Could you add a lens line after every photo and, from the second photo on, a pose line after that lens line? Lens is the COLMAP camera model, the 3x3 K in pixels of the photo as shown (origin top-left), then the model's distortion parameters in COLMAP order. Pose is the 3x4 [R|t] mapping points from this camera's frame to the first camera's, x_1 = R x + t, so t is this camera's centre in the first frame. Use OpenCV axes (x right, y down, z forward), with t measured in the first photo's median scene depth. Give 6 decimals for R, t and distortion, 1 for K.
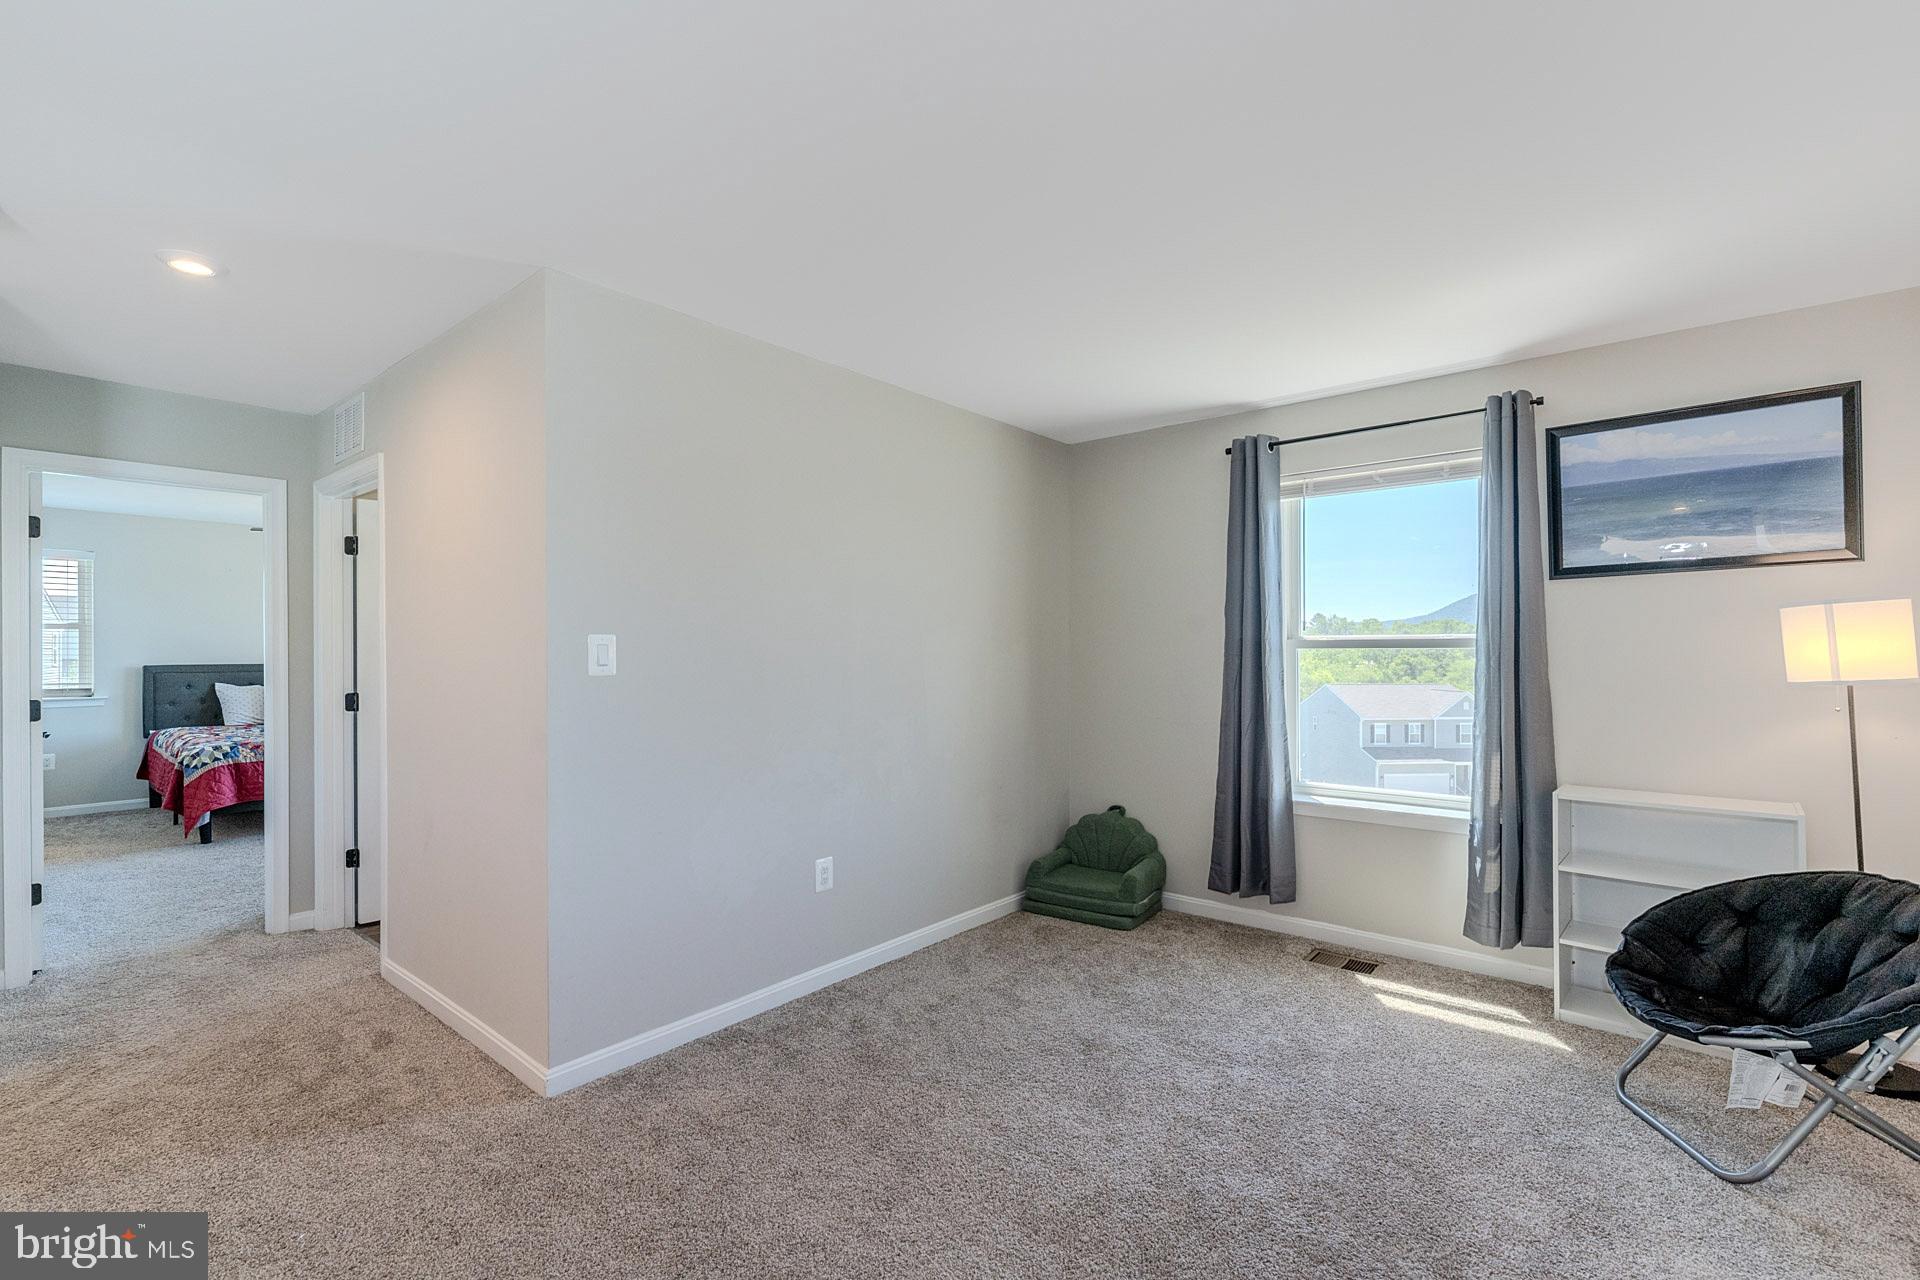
lens RADIAL K [[858.2, 0, 953.1], [0, 858.2, 645.9], [0, 0, 1]] dist [0.012649, -0.000062]
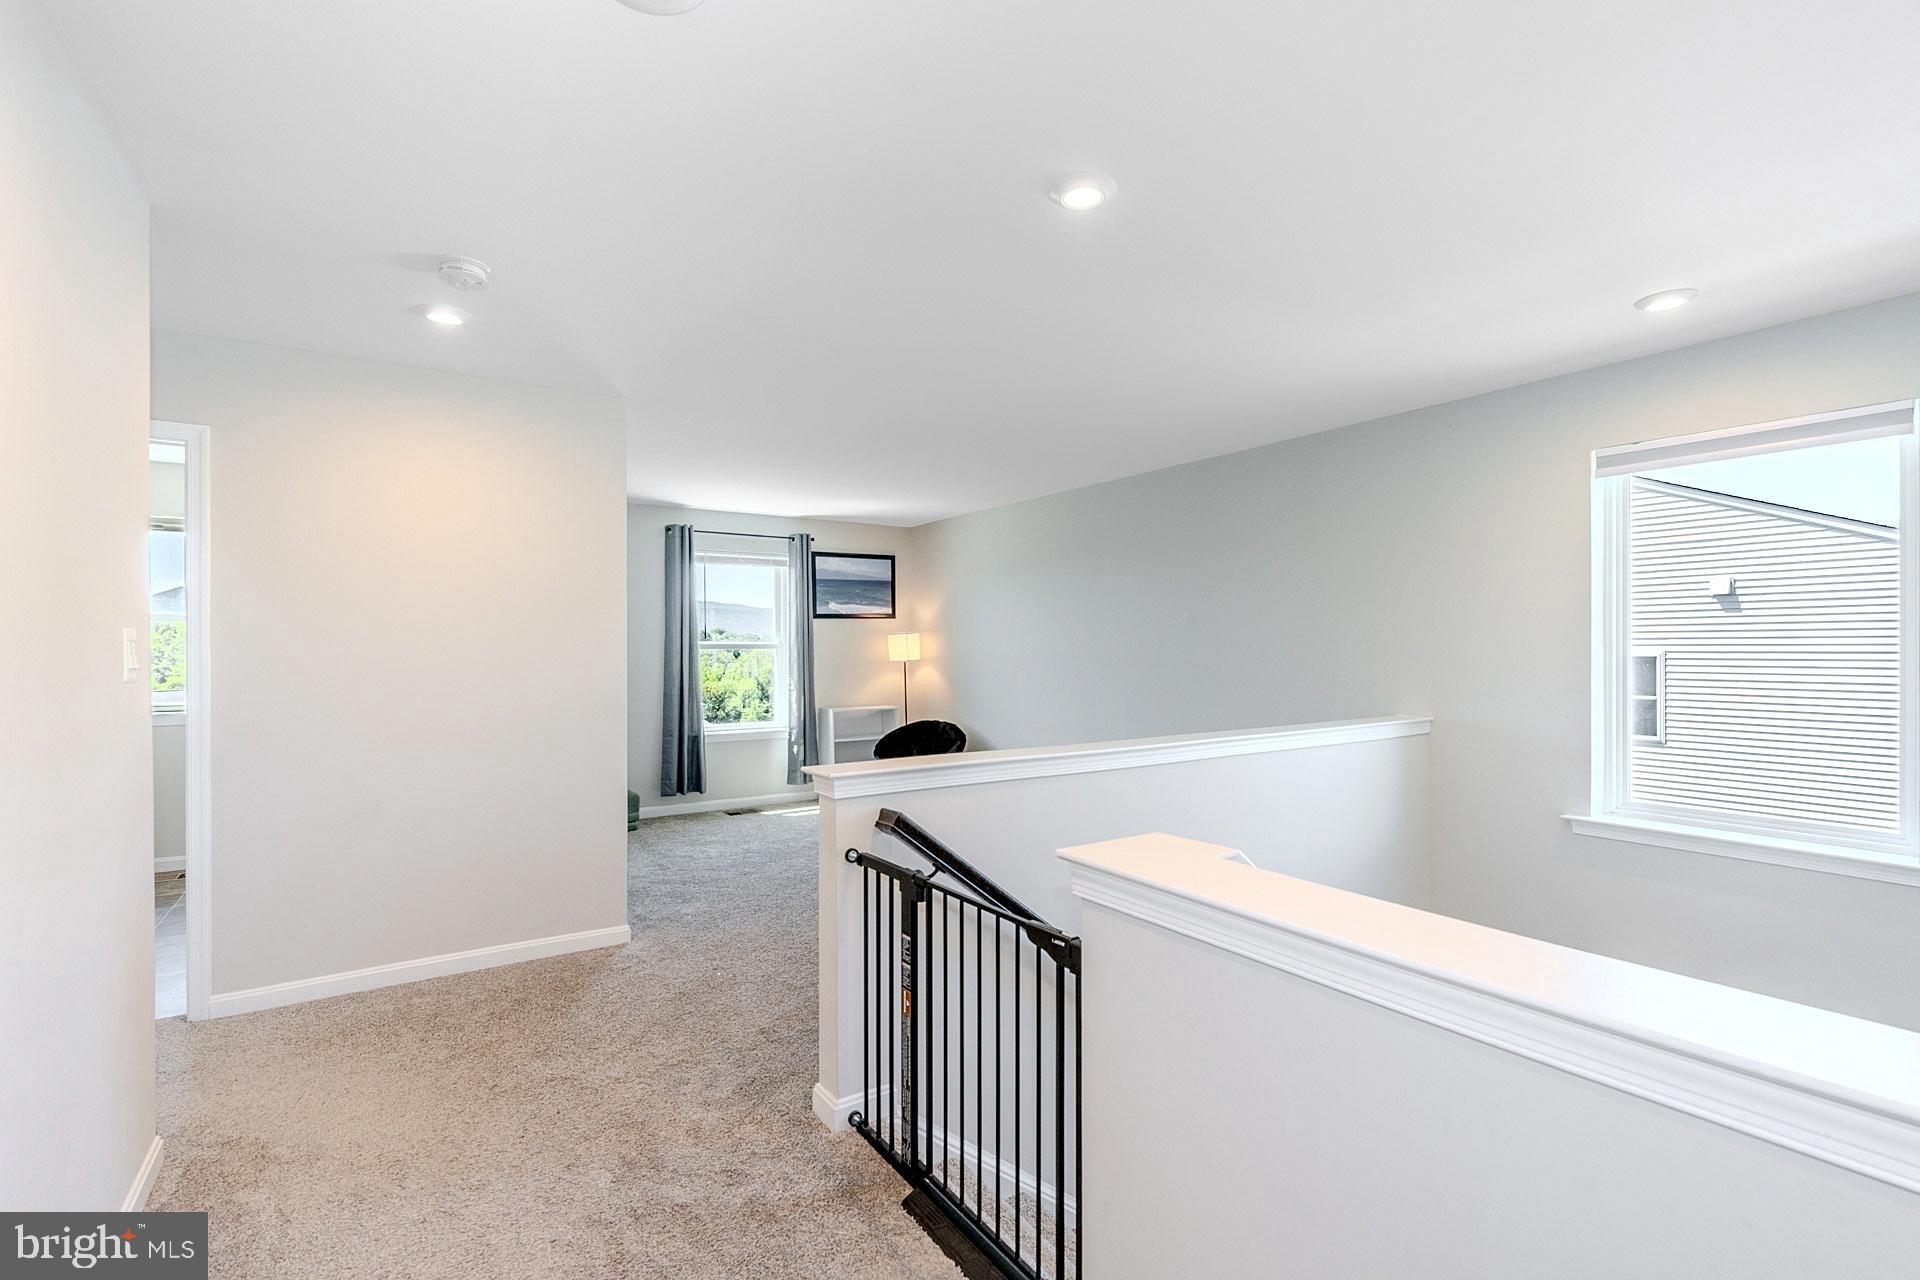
lens RADIAL K [[858.2, 0, 953.1], [0, 858.2, 645.9], [0, 0, 1]] dist [0.012649, -0.000062]
pose [[0.296420, 0.004100, 0.955049, -1.346358], [-0.003145, 0.999990, -0.003317, 0.001105], [-0.955053, -0.002020, 0.296430, -0.014897]]
